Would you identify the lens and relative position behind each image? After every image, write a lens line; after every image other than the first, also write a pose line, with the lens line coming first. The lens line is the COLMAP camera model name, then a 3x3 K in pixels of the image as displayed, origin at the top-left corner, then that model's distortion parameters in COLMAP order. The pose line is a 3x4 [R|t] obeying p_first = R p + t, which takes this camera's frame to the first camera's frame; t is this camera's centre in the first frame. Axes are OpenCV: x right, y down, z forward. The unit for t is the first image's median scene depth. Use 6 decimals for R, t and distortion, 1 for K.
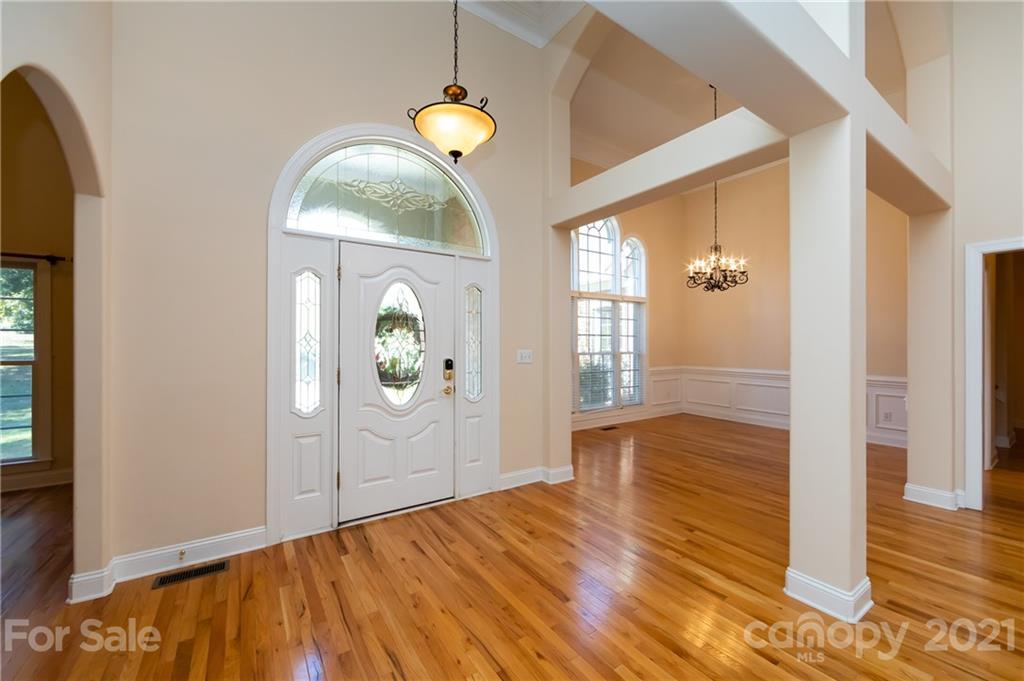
lens RADIAL K [[391.5, 0, 500.5], [0, 391.5, 345.2], [0, 0, 1]] dist [-0.010257, -0.000017]
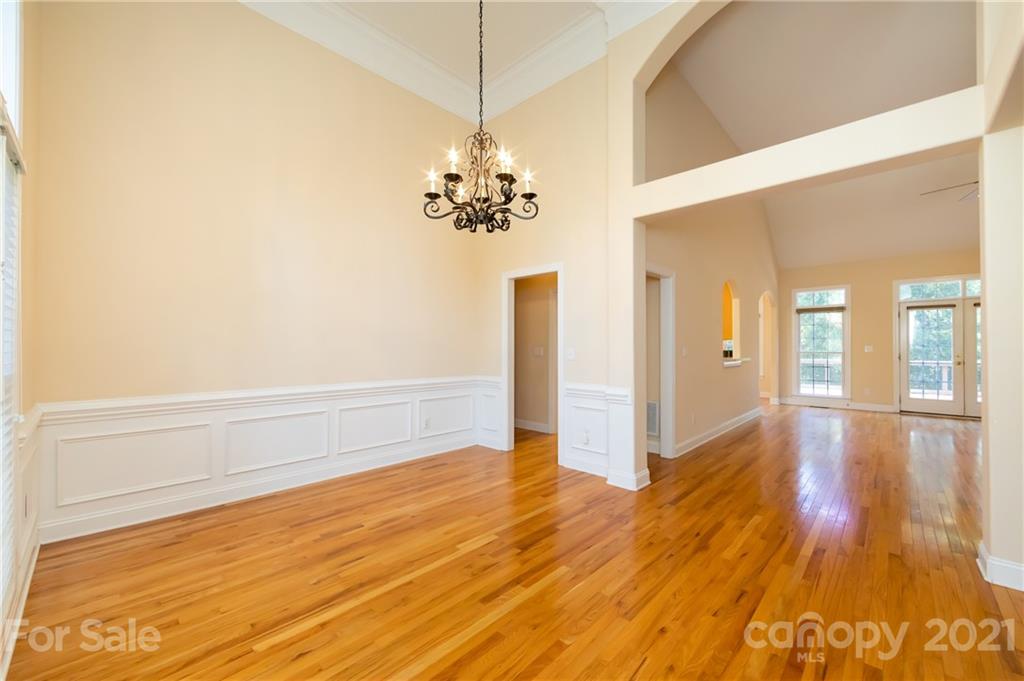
lens RADIAL K [[403.0, 0, 513.6], [0, 403.0, 343.9], [0, 0, 1]] dist [-0.002629, -0.000192]
pose [[-0.222153, 0.007341, 0.974984, 0.073687], [0.003205, 0.999972, -0.006799, 0.011368], [-0.975007, 0.001614, -0.222170, 1.372984]]
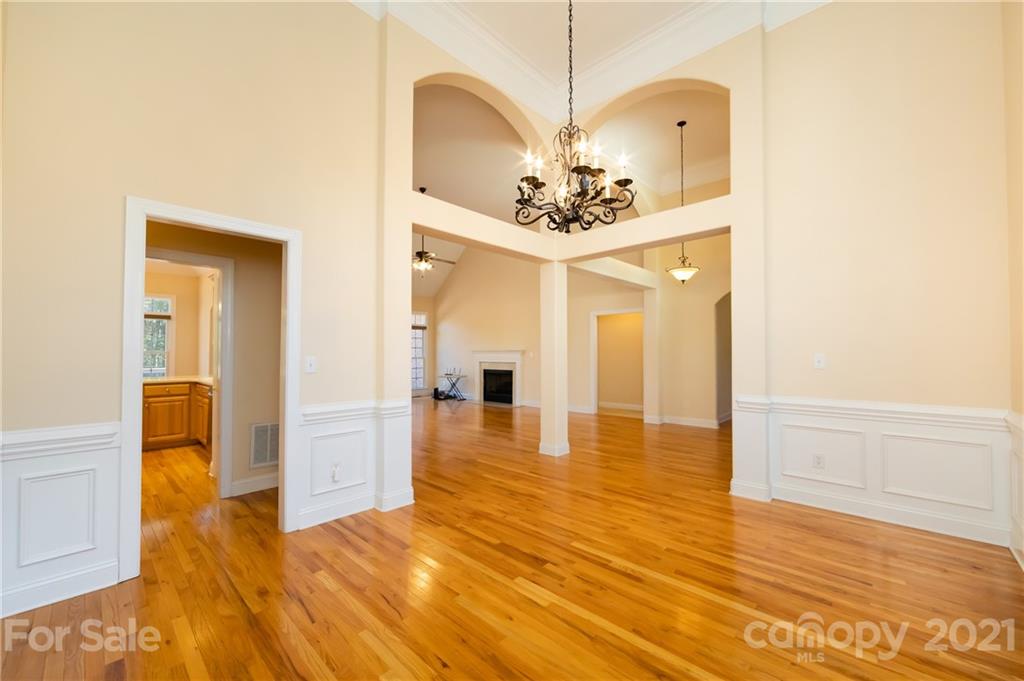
lens RADIAL K [[398.6, 0, 512.0], [0, 398.6, 340.5], [0, 0, 1]] dist [-0.001676, -0.000169]
pose [[-0.974648, -0.005080, -0.223684, 0.934621], [0.001165, 0.999613, -0.027776, 0.004468], [0.223739, -0.027332, -0.974266, 1.844872]]
